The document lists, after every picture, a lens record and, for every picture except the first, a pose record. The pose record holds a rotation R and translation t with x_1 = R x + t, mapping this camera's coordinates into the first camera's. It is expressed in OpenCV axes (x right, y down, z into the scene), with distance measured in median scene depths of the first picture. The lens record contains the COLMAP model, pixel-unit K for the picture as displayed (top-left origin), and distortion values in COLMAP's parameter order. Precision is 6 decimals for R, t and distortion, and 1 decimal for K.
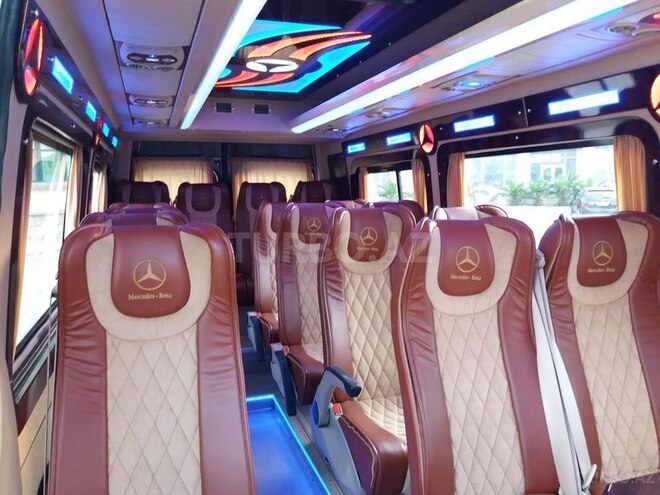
lens RADIAL K [[532.3, 0, 330.0], [0, 532.3, 247.5], [0, 0, 1]] dist [0.103357, -0.239735]
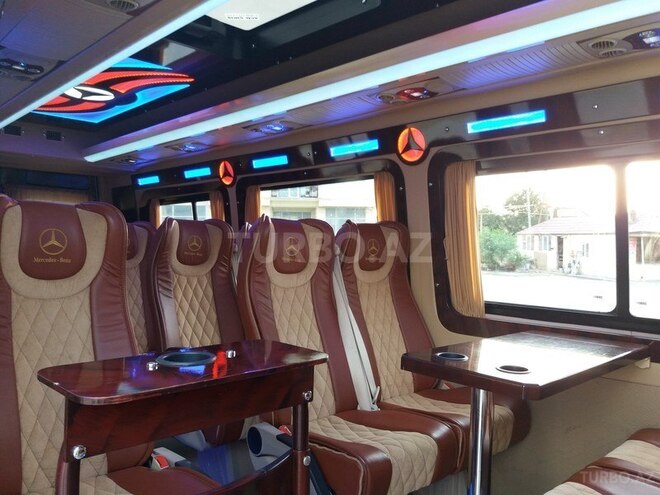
lens RADIAL K [[540.9, 0, 330.6], [0, 540.9, 259.3], [0, 0, 1]] dist [0.008690, -0.049202]
pose [[0.892666, 0.014991, 0.450469, -0.195943], [0.026584, 0.995956, -0.085824, 0.124628], [-0.449934, 0.088587, 0.888657, -0.191686]]
